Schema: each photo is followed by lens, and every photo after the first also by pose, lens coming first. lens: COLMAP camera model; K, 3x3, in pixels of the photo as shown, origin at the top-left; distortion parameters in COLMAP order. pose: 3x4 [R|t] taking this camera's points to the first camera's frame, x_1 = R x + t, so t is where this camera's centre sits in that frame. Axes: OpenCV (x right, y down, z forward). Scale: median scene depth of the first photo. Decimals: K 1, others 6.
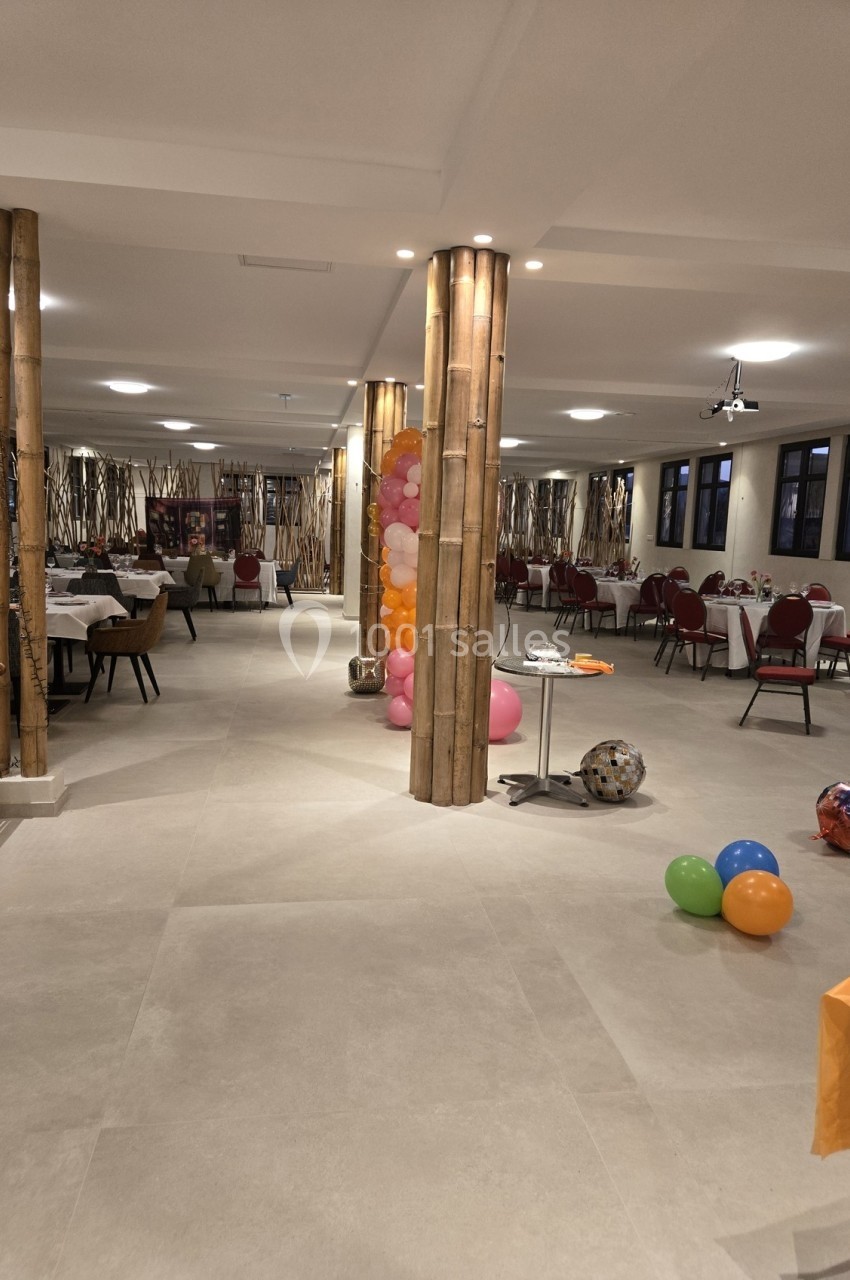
lens RADIAL K [[865.3, 0, 425.9], [0, 865.3, 637.7], [0, 0, 1]] dist [0.079325, -0.006794]
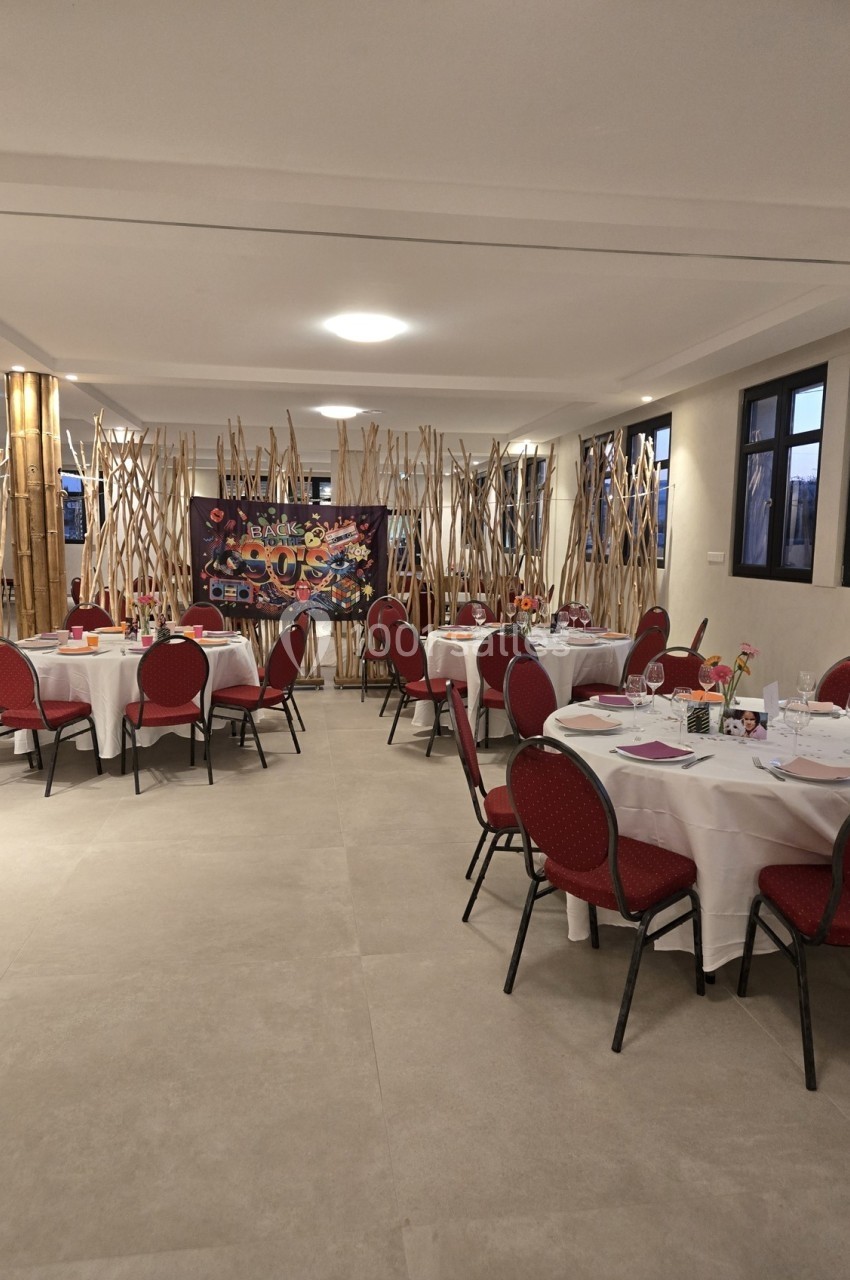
lens RADIAL K [[865.3, 0, 413.7], [0, 865.3, 638.8], [0, 0, 1]] dist [0.079325, -0.006794]
pose [[0.999656, -0.022404, -0.013631, 0.275959], [0.022241, 0.999681, -0.011986, -0.186470], [0.013895, 0.011679, 0.999835, 1.433379]]
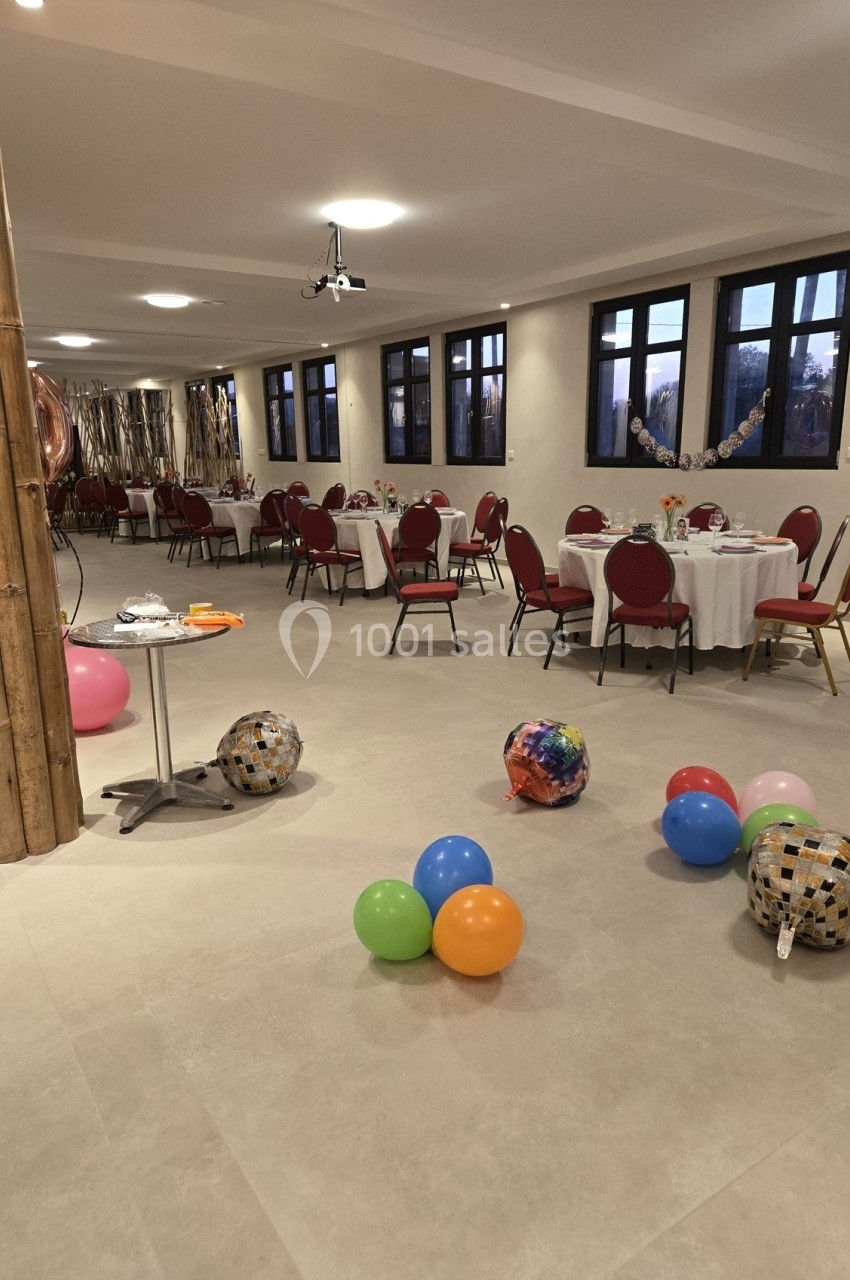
lens RADIAL K [[865.3, 0, 432.8], [0, 865.3, 650.1], [0, 0, 1]] dist [0.079325, -0.006794]
pose [[0.902630, -0.144629, 0.405391, 0.039884], [0.102086, 0.986917, 0.124795, -0.010536], [-0.418136, -0.071259, 0.905585, 0.181823]]
